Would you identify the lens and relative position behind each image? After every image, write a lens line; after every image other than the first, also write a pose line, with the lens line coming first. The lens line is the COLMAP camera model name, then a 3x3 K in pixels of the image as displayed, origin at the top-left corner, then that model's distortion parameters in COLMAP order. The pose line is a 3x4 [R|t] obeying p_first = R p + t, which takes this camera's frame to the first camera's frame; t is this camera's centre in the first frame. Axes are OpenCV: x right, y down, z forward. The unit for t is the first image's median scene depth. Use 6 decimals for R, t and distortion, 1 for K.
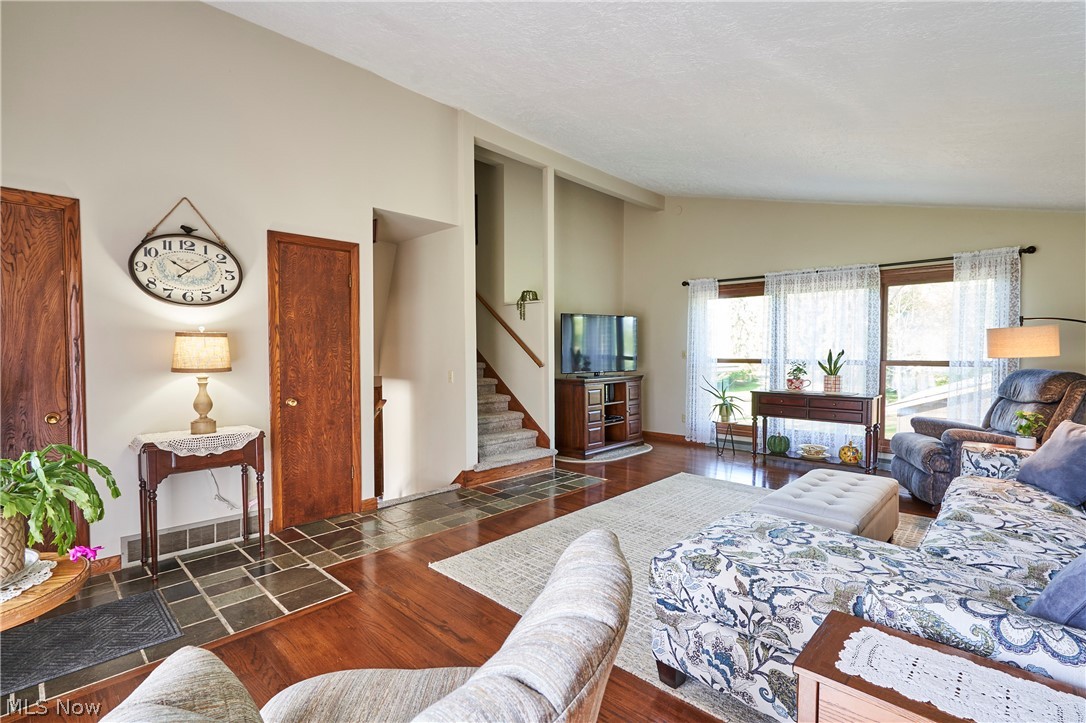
lens RADIAL K [[503.6, 0, 545.3], [0, 503.6, 363.6], [0, 0, 1]] dist [-0.000689, 0.000443]
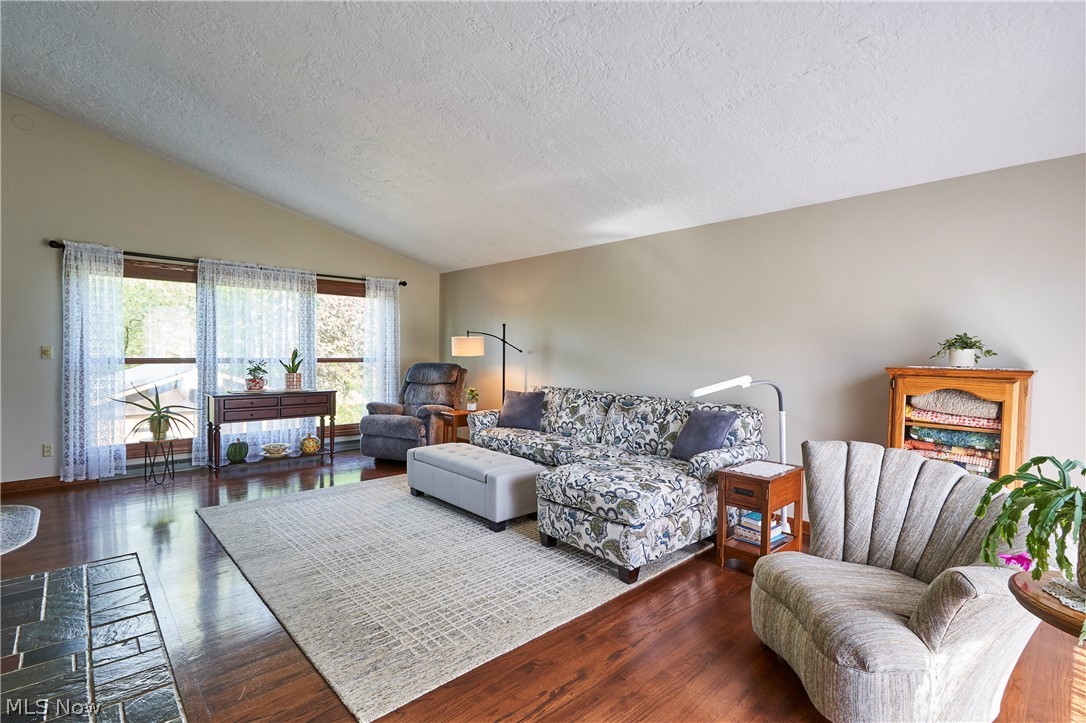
lens RADIAL K [[503.6, 0, 545.1], [0, 503.6, 361.0], [0, 0, 1]] dist [-0.000689, 0.000443]
pose [[0.054423, -0.018038, 0.998355, -0.598320], [0.012239, 0.999774, 0.017396, -0.017829], [-0.998443, 0.011272, 0.054632, 0.571768]]
